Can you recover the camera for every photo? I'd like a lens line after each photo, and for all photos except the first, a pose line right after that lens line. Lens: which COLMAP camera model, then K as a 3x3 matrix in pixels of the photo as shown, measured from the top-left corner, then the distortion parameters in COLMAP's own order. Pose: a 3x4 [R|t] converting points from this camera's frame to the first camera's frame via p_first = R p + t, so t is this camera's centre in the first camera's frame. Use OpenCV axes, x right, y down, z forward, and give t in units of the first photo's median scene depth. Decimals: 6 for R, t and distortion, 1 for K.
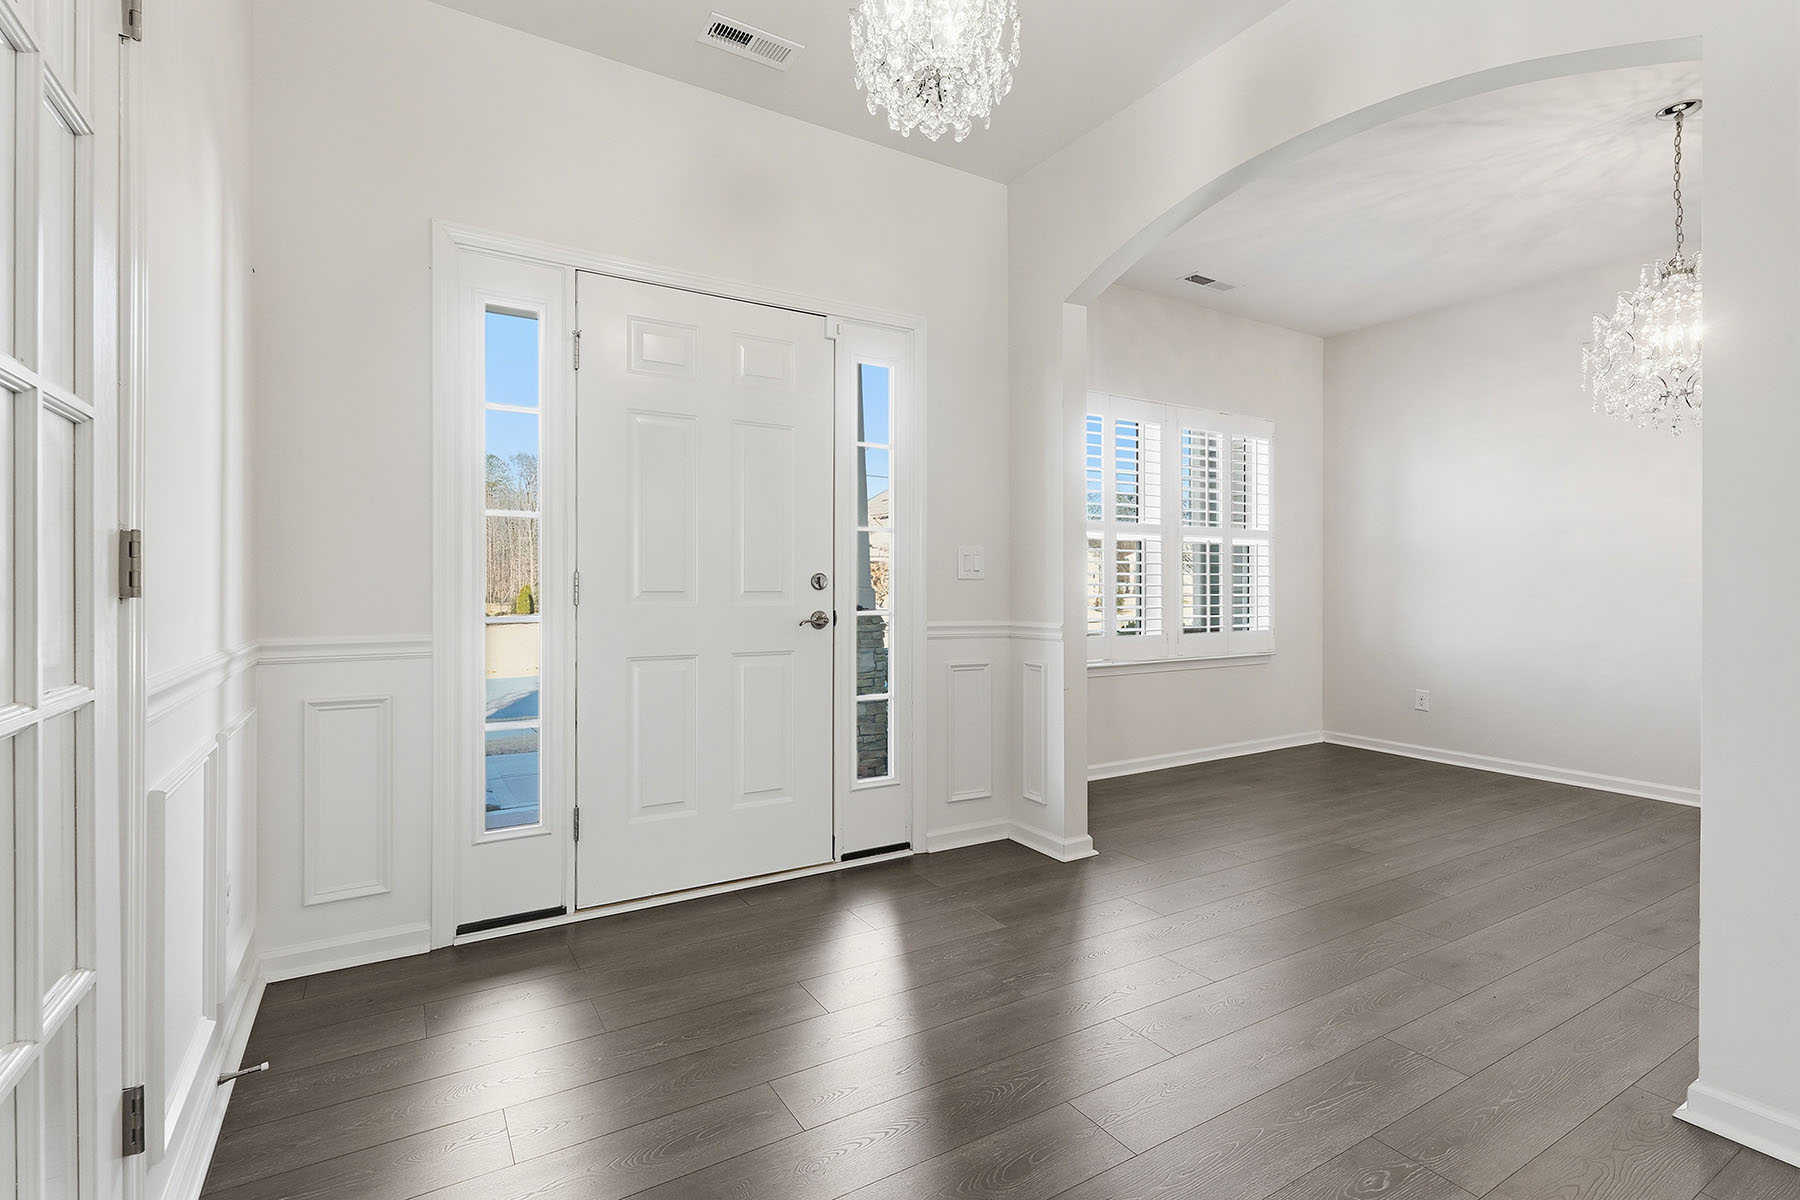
lens RADIAL K [[841.5, 0, 890.3], [0, 841.5, 599.3], [0, 0, 1]] dist [0.008999, 0.000302]
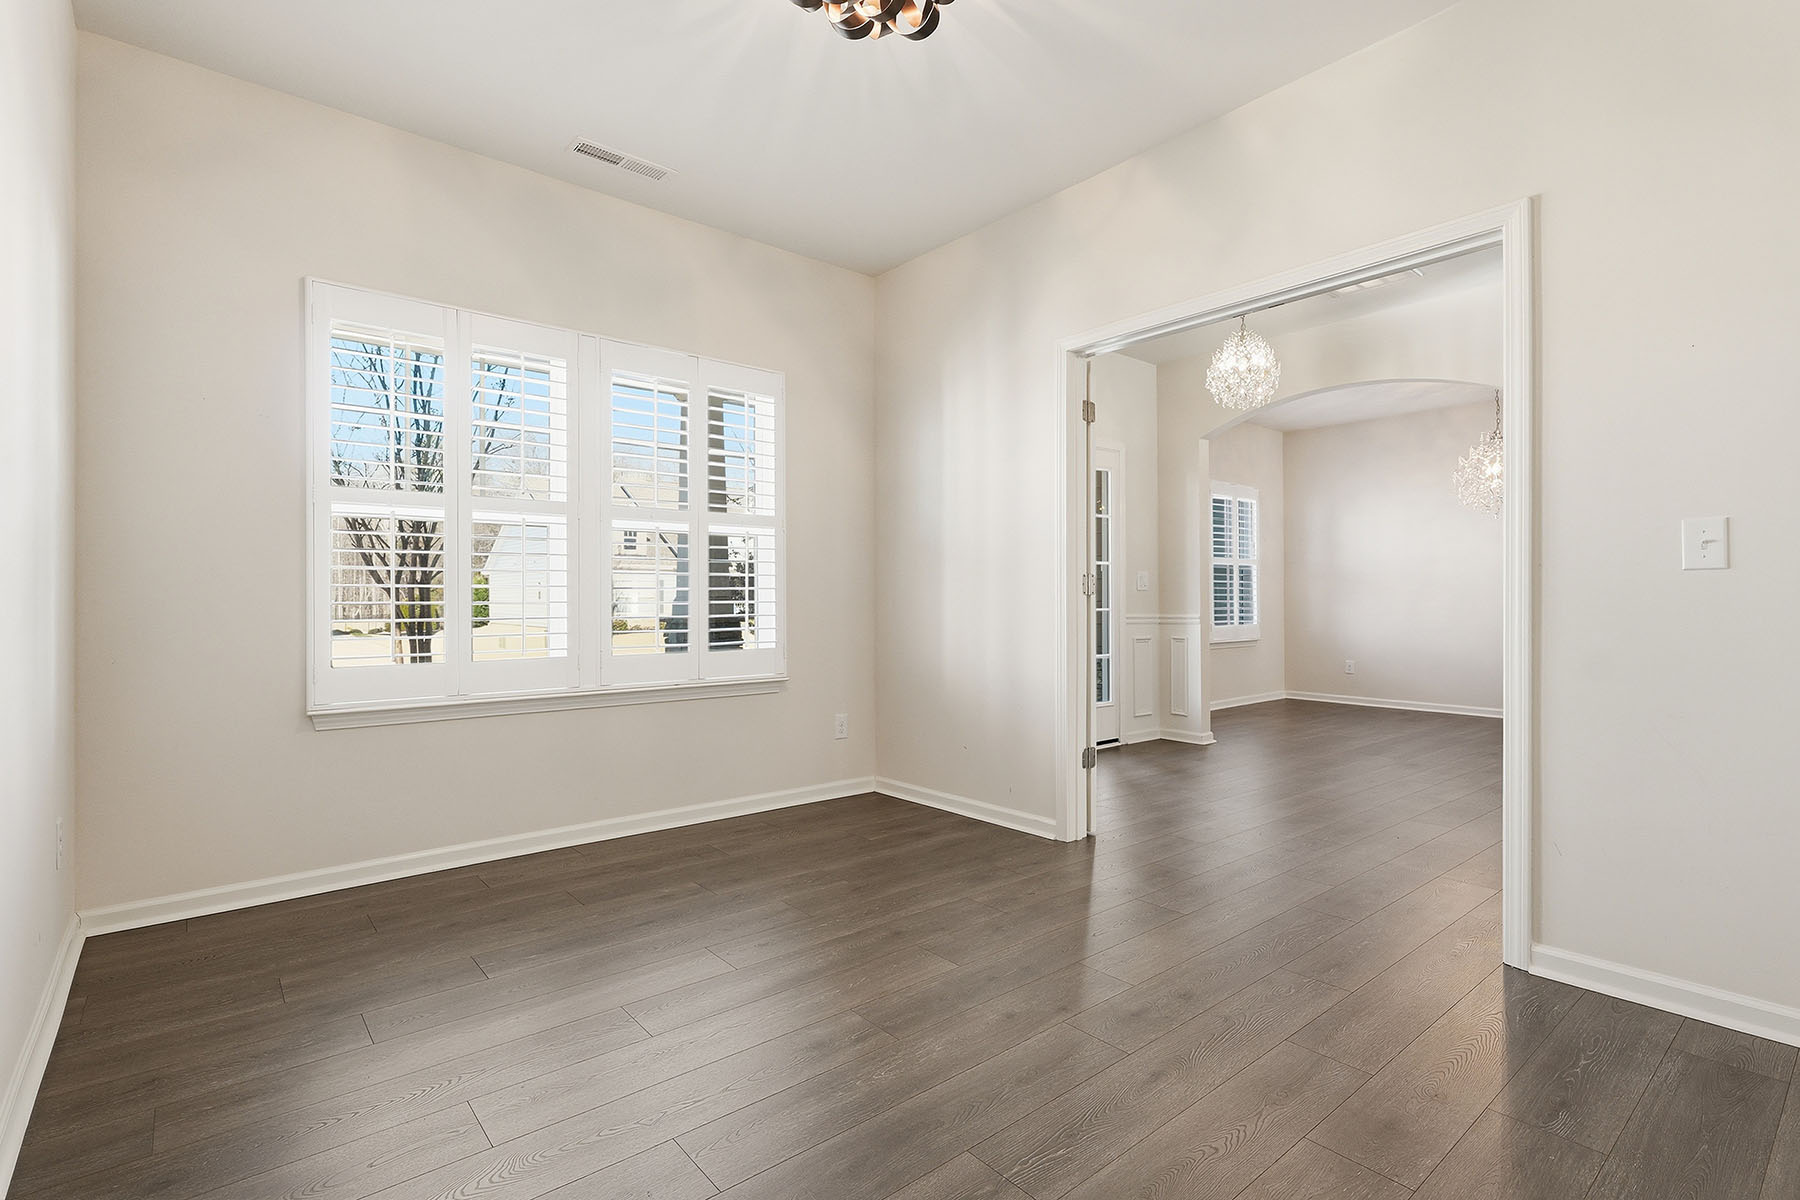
lens RADIAL K [[841.5, 0, 901.6], [0, 841.5, 610.7], [0, 0, 1]] dist [0.008999, 0.000302]
pose [[0.987295, -0.001366, 0.158890, -0.682317], [0.001575, 0.999998, -0.001189, 0.020019], [-0.158888, 0.001424, 0.987296, -0.654828]]
